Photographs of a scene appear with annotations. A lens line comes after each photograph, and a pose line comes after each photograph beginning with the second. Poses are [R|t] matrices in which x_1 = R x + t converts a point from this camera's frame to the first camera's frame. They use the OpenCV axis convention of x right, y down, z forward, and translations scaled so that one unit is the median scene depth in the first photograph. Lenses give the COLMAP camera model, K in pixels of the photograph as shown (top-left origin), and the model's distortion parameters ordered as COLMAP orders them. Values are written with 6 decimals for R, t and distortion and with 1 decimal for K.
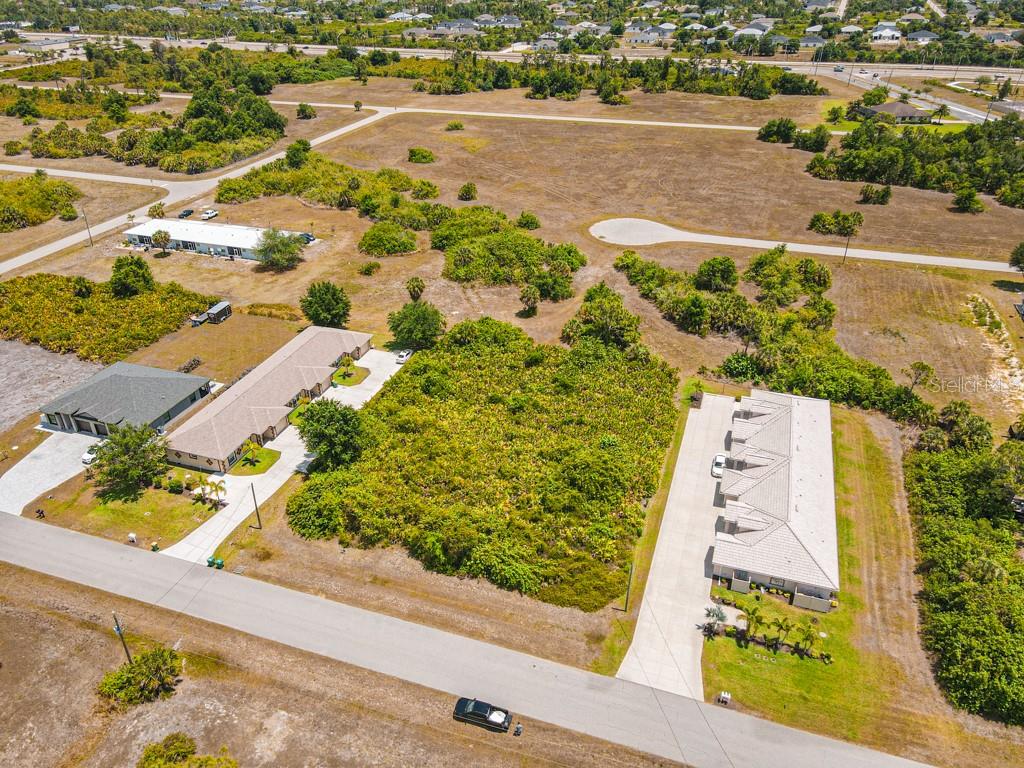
lens RADIAL K [[745.3, 0, 502.6], [0, 745.3, 382.0], [0, 0, 1]] dist [-0.024528, 0.104865]
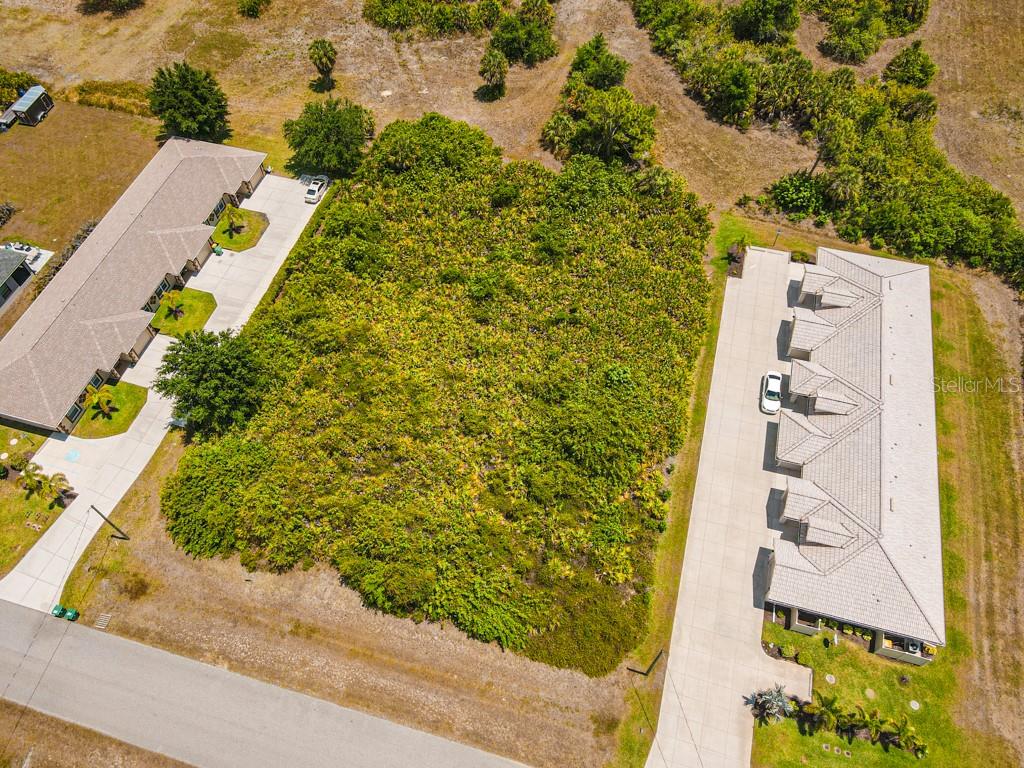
lens RADIAL K [[746.9, 0, 504.8], [0, 746.9, 374.4], [0, 0, 1]] dist [0.024454, -0.002753]
pose [[0.998192, -0.051161, 0.031543, 0.014315], [0.032865, 0.904010, 0.426246, -0.201863], [-0.050322, -0.424439, 0.904057, 0.345478]]
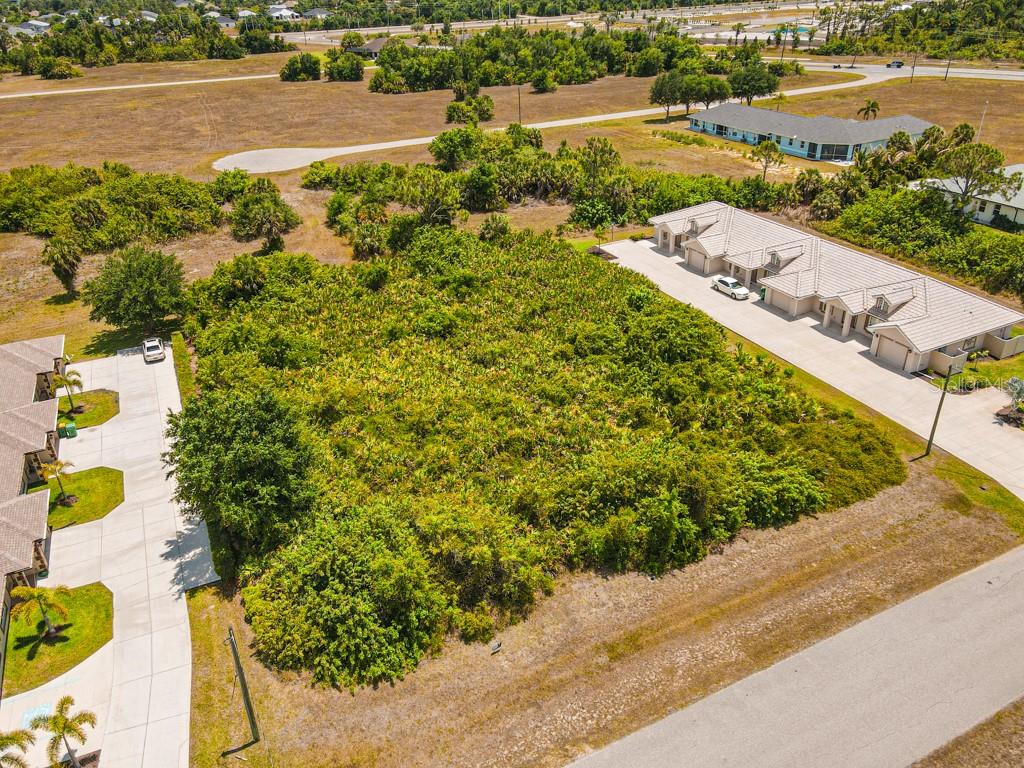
lens RADIAL K [[746.9, 0, 504.8], [0, 746.9, 374.4], [0, 0, 1]] dist [0.024454, -0.002753]
pose [[0.707495, -0.348326, 0.614914, -0.345805], [0.377272, 0.921898, 0.088147, 0.035692], [-0.597592, 0.169626, 0.783652, 0.512854]]
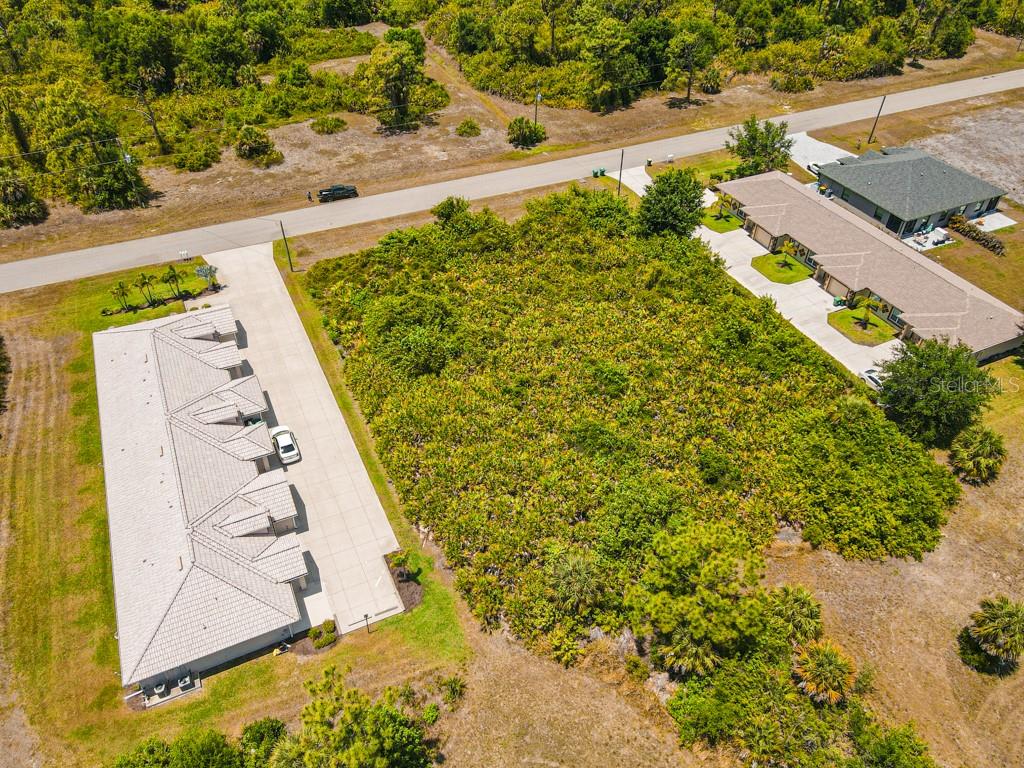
lens RADIAL K [[746.9, 0, 504.8], [0, 746.9, 374.4], [0, 0, 1]] dist [0.024454, -0.002753]
pose [[-0.712998, 0.457570, -0.531284, 0.440273], [-0.359143, 0.412446, 0.837200, -0.490969], [0.602204, 0.787730, -0.129741, 1.068748]]
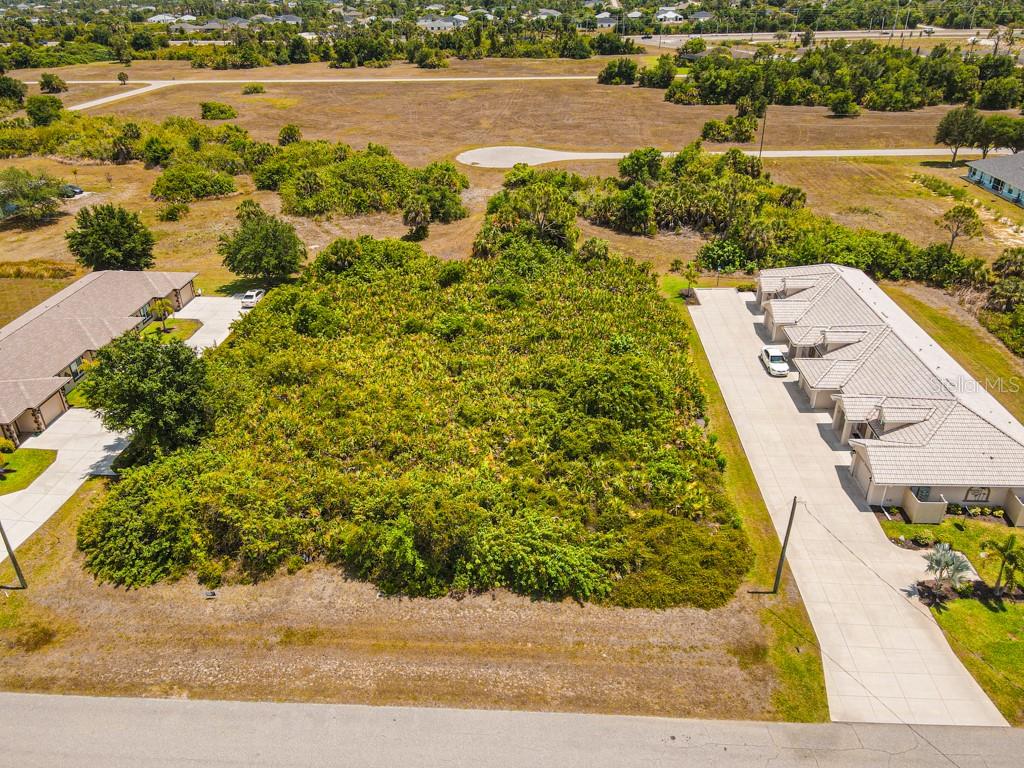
lens RADIAL K [[744.2, 0, 504.0], [0, 744.2, 381.0], [0, 0, 1]] dist [0.021326, 0.000266]
pose [[0.961841, -0.135934, 0.237452, -0.100909], [0.144739, 0.989268, -0.019966, 0.099709], [-0.232189, 0.053572, 0.971194, 0.369441]]
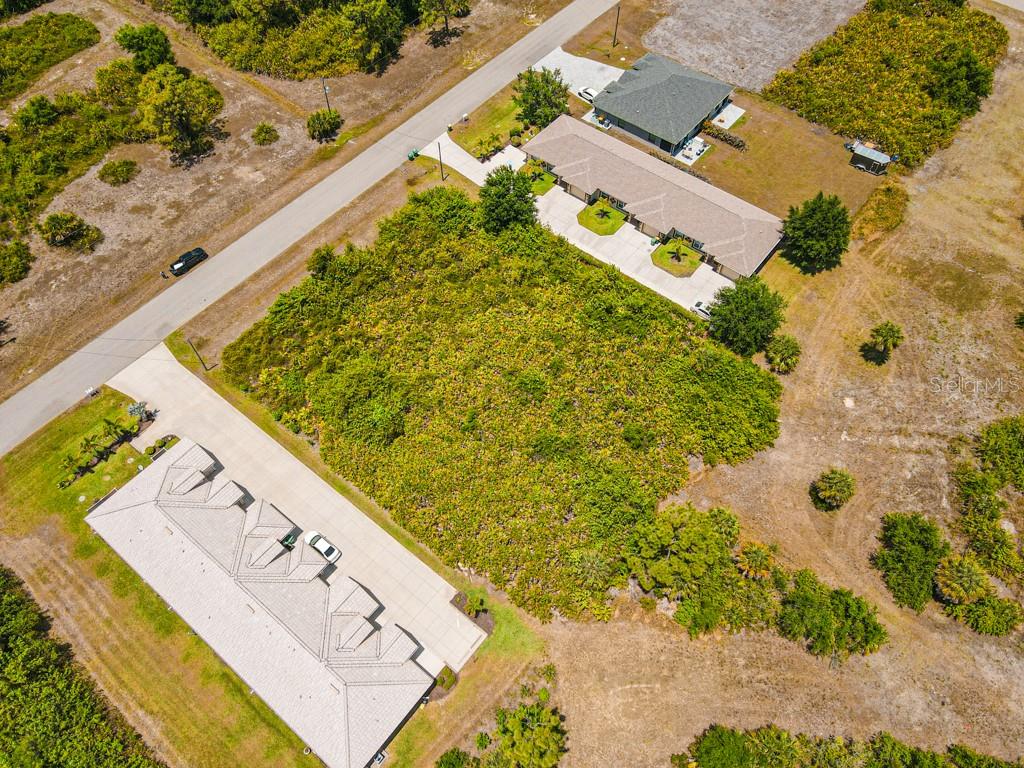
lens RADIAL K [[746.9, 0, 504.8], [0, 746.9, 374.4], [0, 0, 1]] dist [0.024454, -0.002753]
pose [[-0.334277, 0.780362, -0.528483, 0.468100], [-0.477182, 0.343420, 0.808925, -0.637059], [0.812746, 0.522588, 0.257577, 0.795421]]
